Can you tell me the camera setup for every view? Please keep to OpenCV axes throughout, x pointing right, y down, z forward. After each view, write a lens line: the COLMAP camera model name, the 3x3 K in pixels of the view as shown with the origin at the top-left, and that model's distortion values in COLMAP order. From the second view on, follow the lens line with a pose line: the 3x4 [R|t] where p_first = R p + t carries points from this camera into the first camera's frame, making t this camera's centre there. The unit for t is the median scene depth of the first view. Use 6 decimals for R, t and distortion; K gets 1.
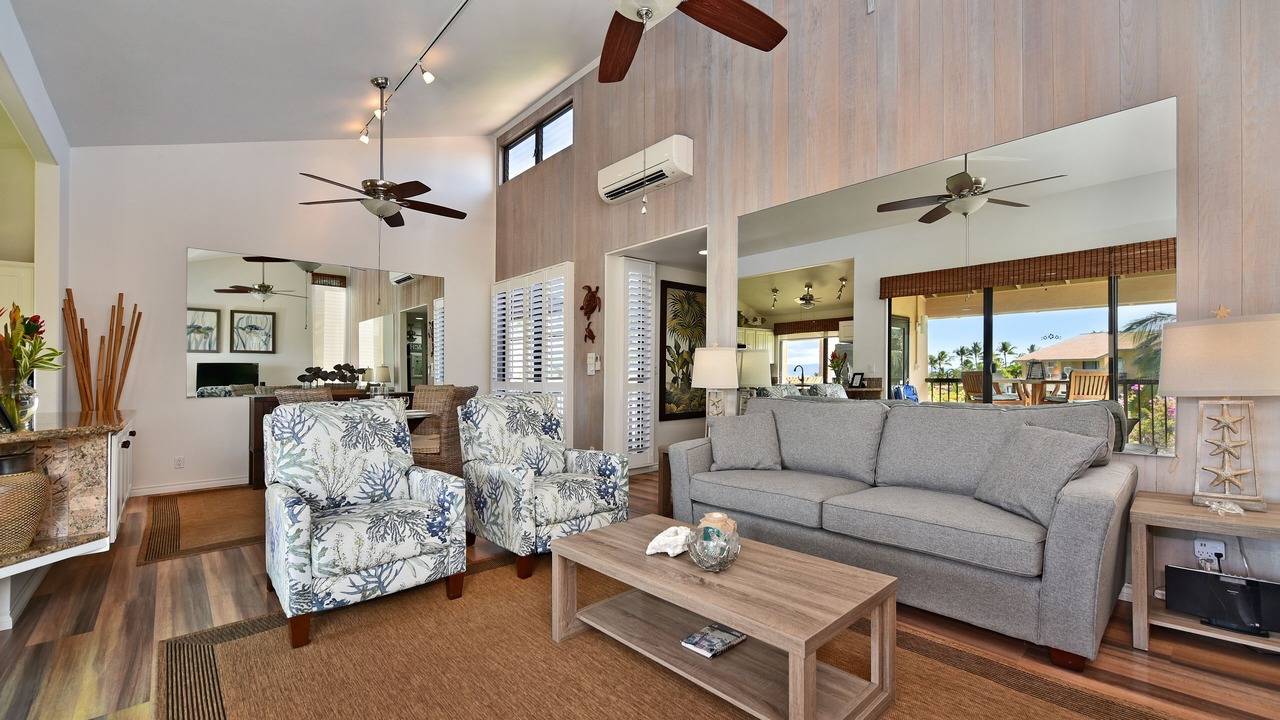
lens RADIAL K [[515.9, 0, 611.3], [0, 515.9, 379.6], [0, 0, 1]] dist [0.000416, -0.001922]
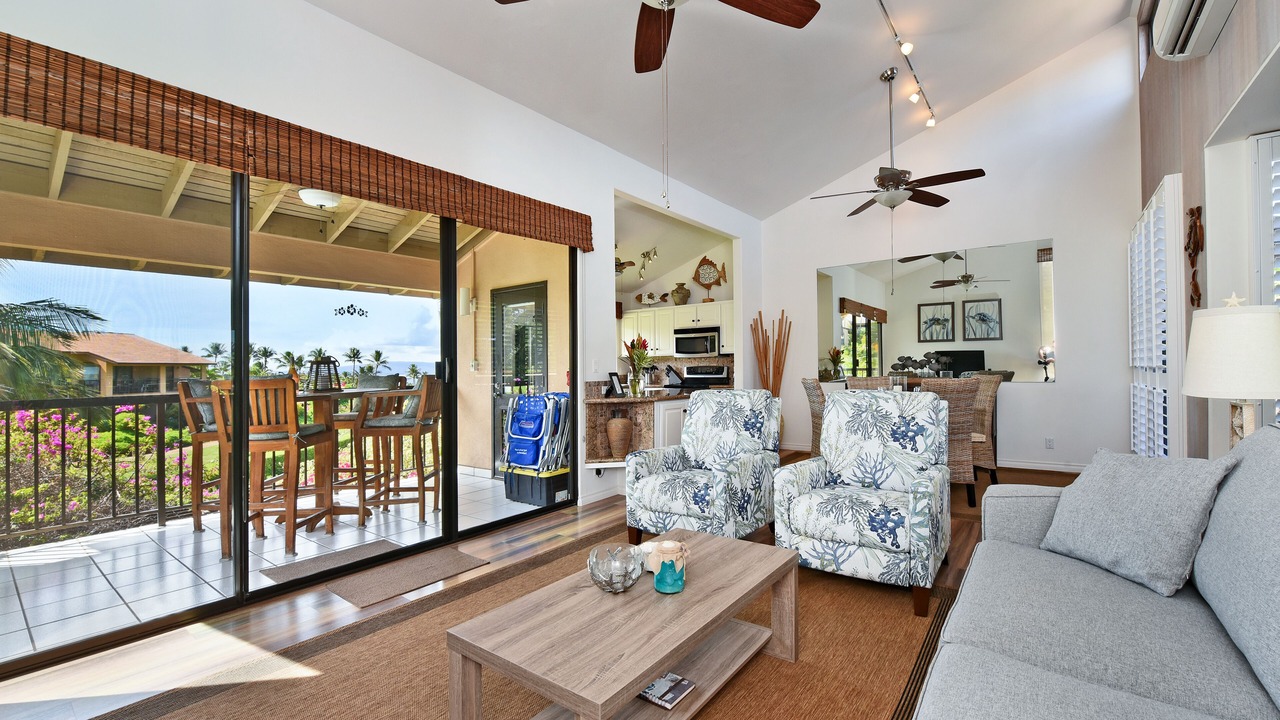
lens RADIAL K [[525.2, 0, 672.1], [0, 525.2, 361.9], [0, 0, 1]] dist [-0.002430, -0.000335]
pose [[0.237655, -0.008468, -0.971313, 0.517148], [0.008894, 0.999939, -0.006541, -0.014947], [0.971309, -0.007084, 0.237716, 0.398822]]
